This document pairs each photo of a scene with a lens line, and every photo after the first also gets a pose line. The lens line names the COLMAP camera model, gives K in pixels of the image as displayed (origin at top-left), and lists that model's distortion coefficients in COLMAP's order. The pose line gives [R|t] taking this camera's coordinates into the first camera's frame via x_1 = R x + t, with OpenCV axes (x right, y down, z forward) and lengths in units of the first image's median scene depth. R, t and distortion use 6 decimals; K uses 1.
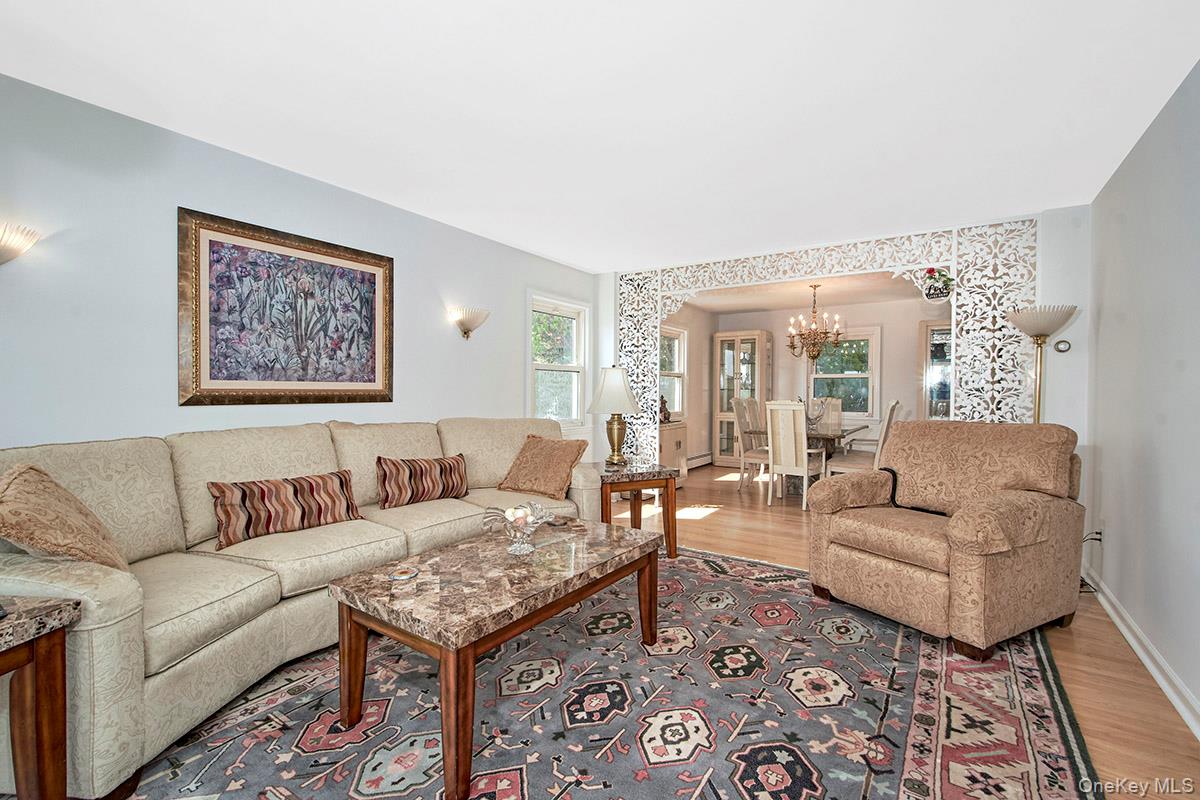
lens RADIAL K [[526.3, 0, 595.0], [0, 526.3, 396.0], [0, 0, 1]] dist [0.008521, -0.001128]
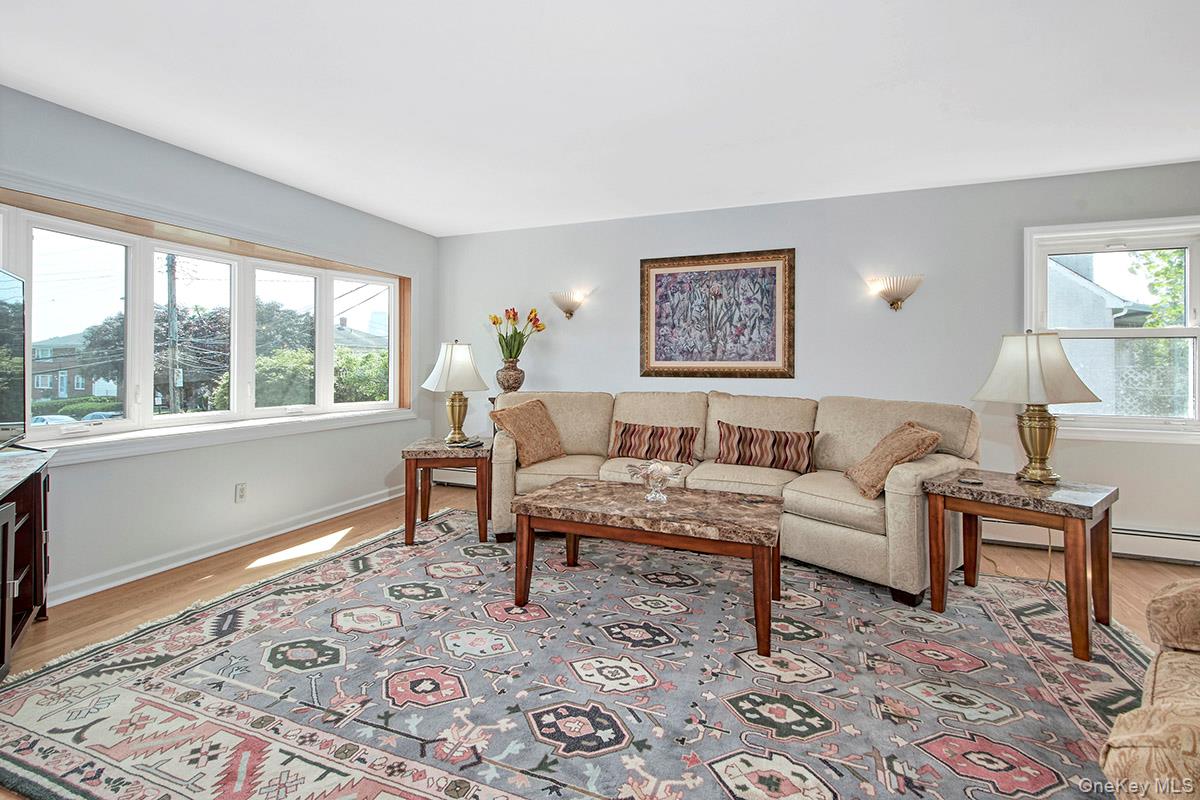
lens RADIAL K [[526.3, 0, 574.2], [0, 526.3, 359.2], [0, 0, 1]] dist [0.008521, -0.001128]
pose [[0.208529, -0.016874, -0.977871, 0.741795], [-0.014105, 0.999695, -0.020259, -0.000336], [0.977914, 0.018018, 0.208227, 0.404639]]
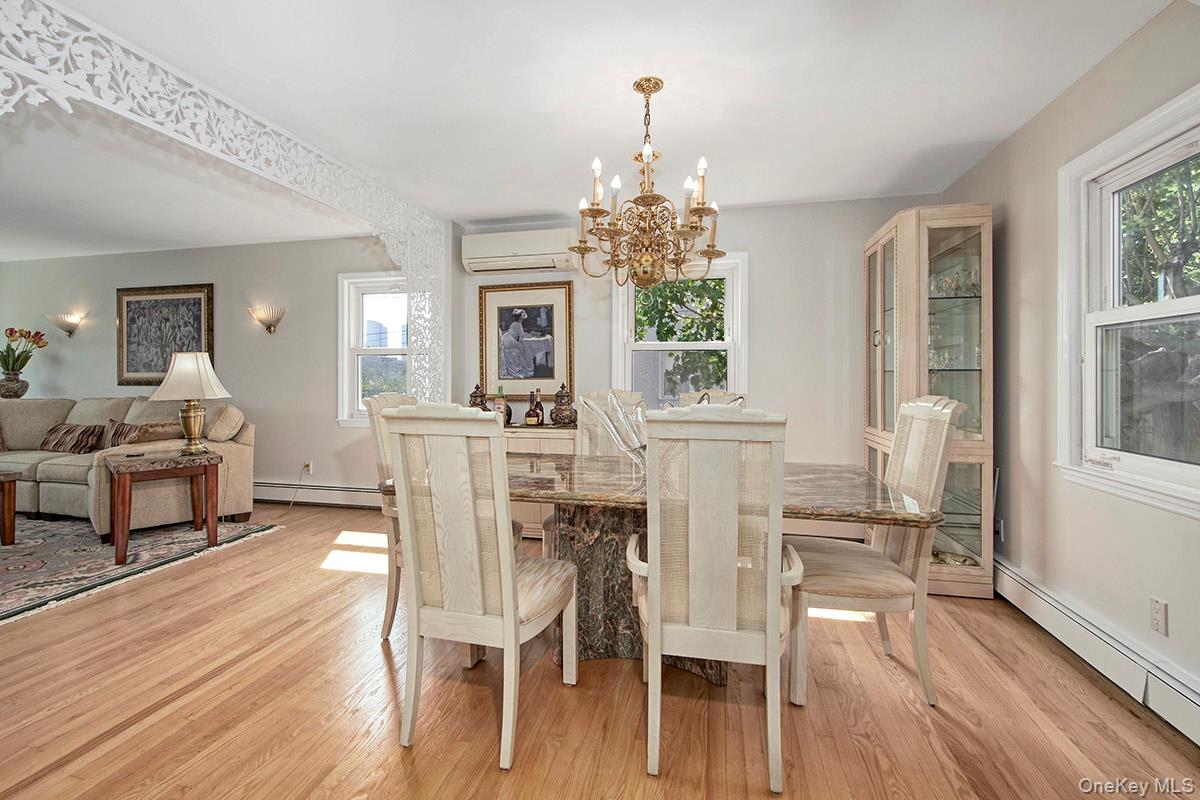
lens RADIAL K [[526.3, 0, 588.8], [0, 526.3, 380.7], [0, 0, 1]] dist [0.008521, -0.001128]
pose [[0.362542, -0.009121, -0.931923, 1.615169], [-0.005035, 0.999918, -0.011746, 0.012411], [0.931954, 0.008950, 0.362467, 1.782000]]
